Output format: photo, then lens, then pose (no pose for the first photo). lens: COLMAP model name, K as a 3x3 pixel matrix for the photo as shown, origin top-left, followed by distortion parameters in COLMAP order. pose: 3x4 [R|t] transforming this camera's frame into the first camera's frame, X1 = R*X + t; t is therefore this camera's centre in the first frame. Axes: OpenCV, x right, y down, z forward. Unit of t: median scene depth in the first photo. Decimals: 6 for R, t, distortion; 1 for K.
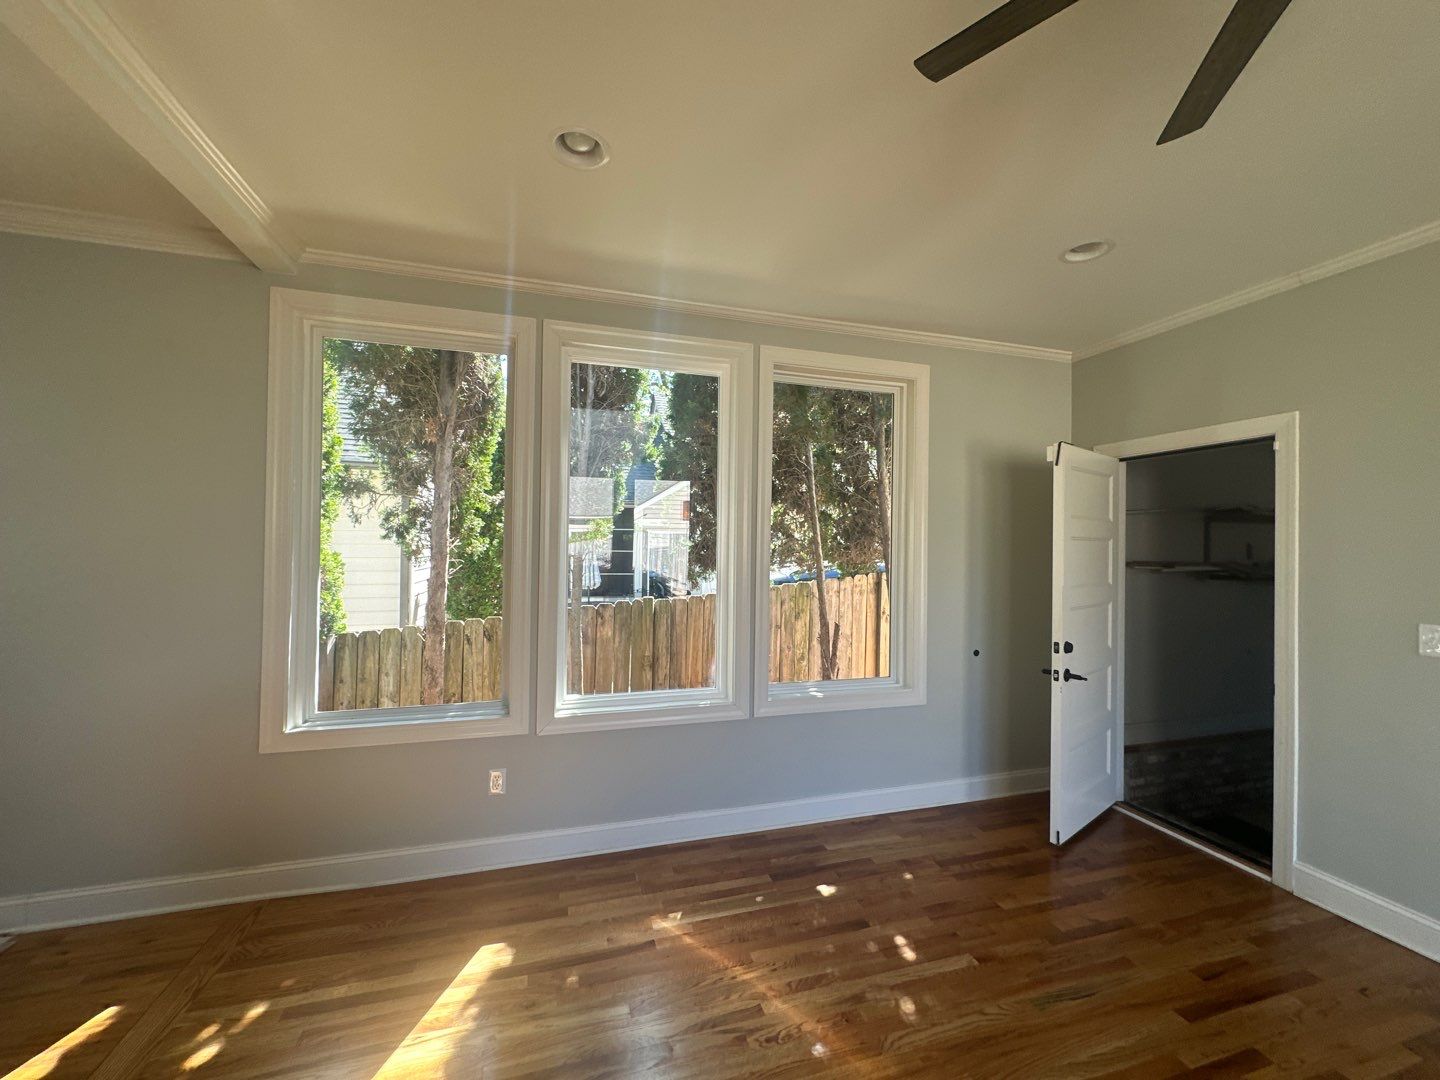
lens RADIAL K [[573.1, 0, 721.0], [0, 573.1, 541.8], [0, 0, 1]] dist [0.000566, -0.001552]
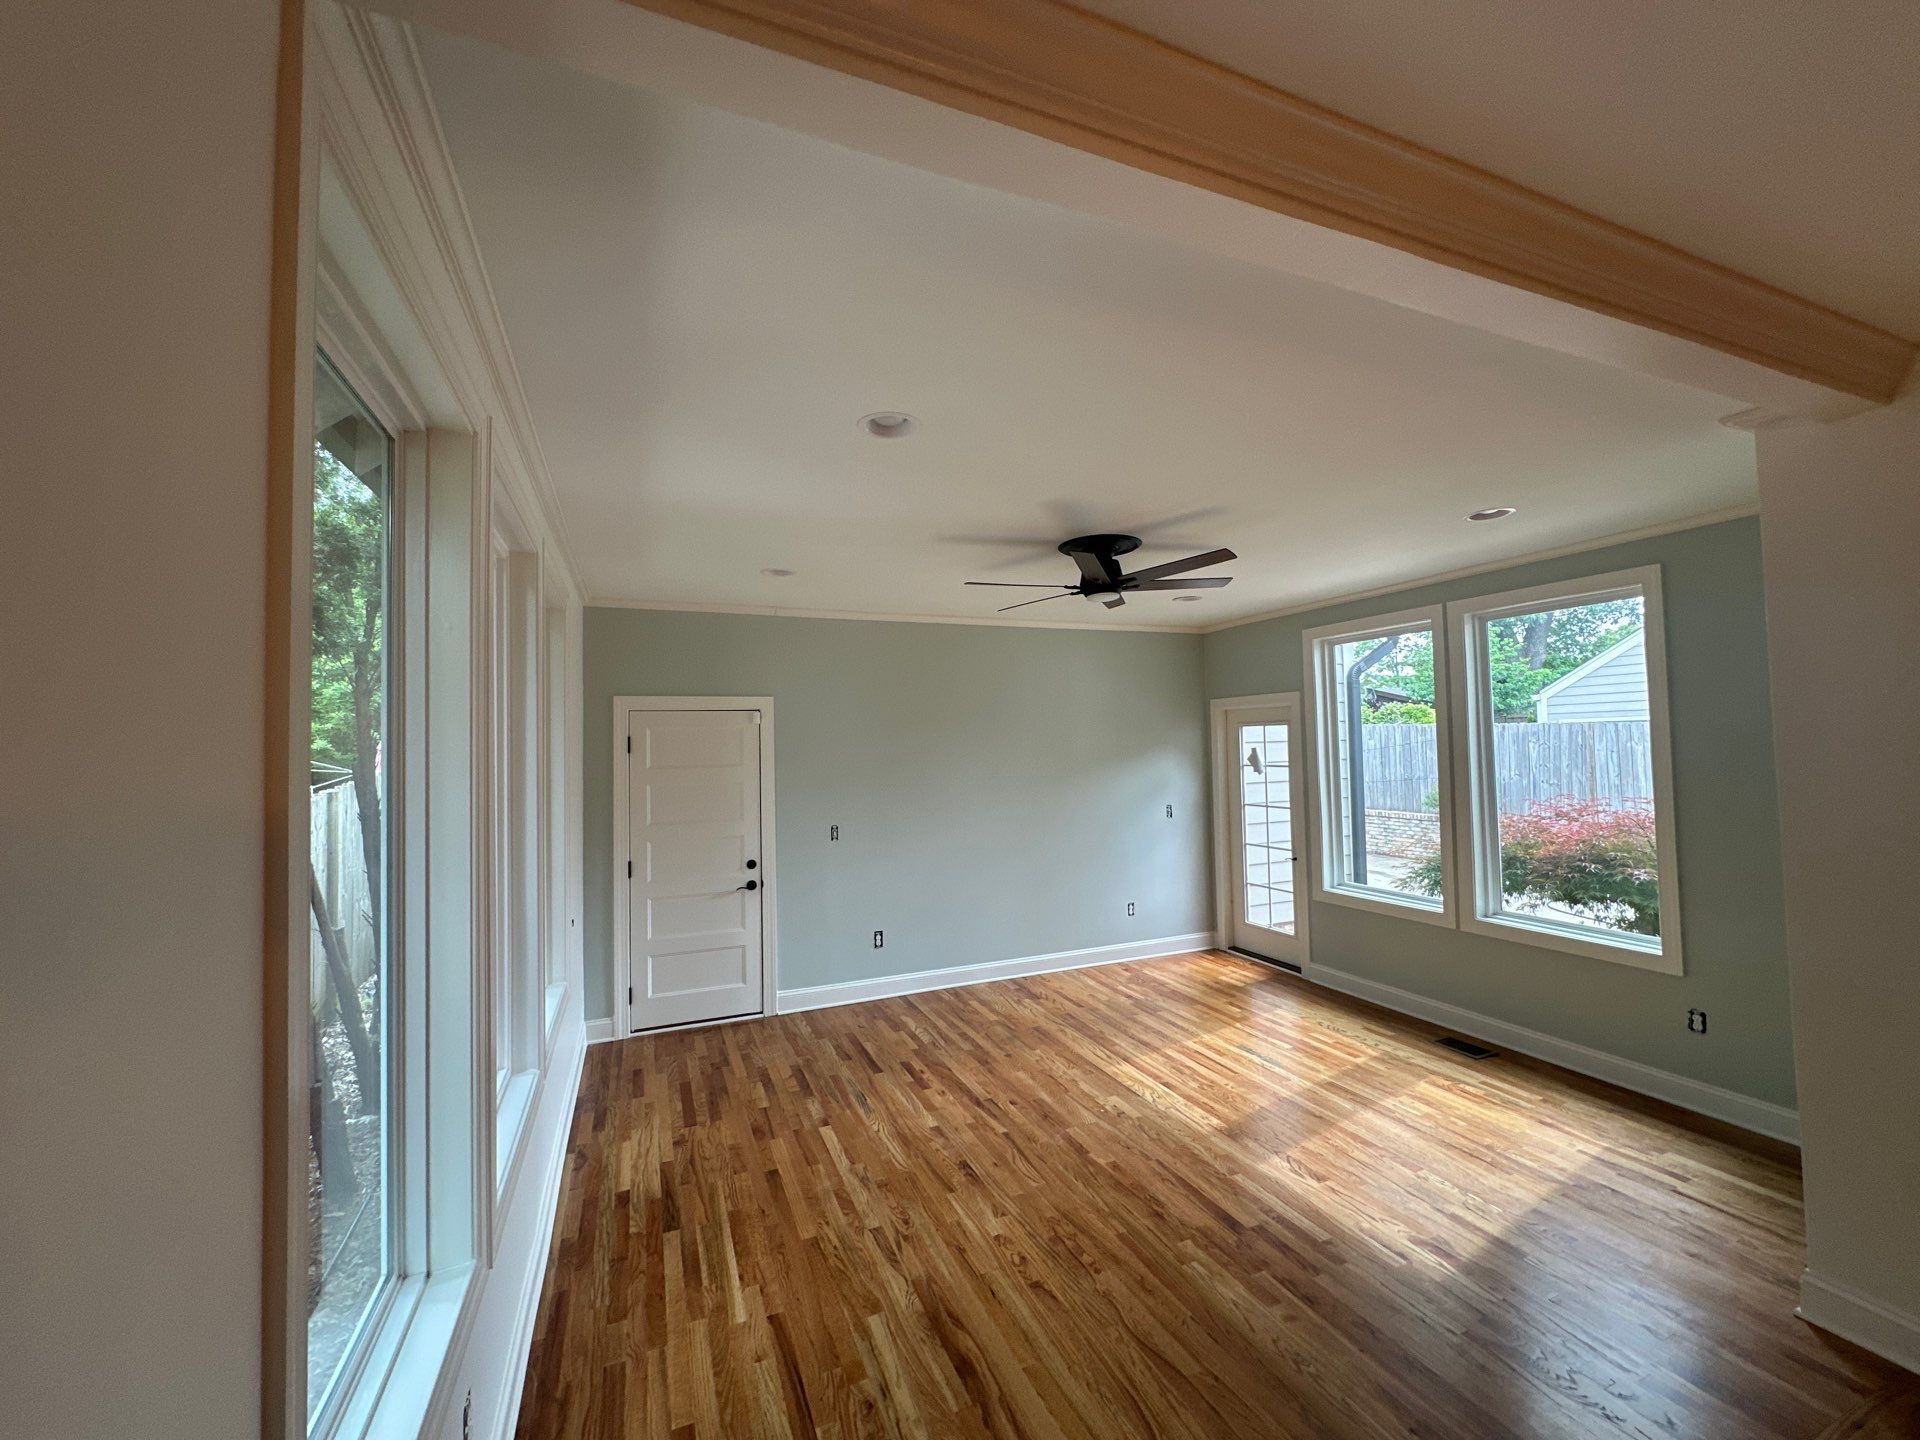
lens RADIAL K [[764.1, 0, 951.0], [0, 764.1, 724.7], [0, 0, 1]] dist [0.000566, -0.001552]
pose [[-0.094731, 0.015517, 0.995382, -1.150982], [0.009595, 0.999846, -0.014673, -0.133887], [-0.995457, 0.008161, -0.094865, 0.760178]]
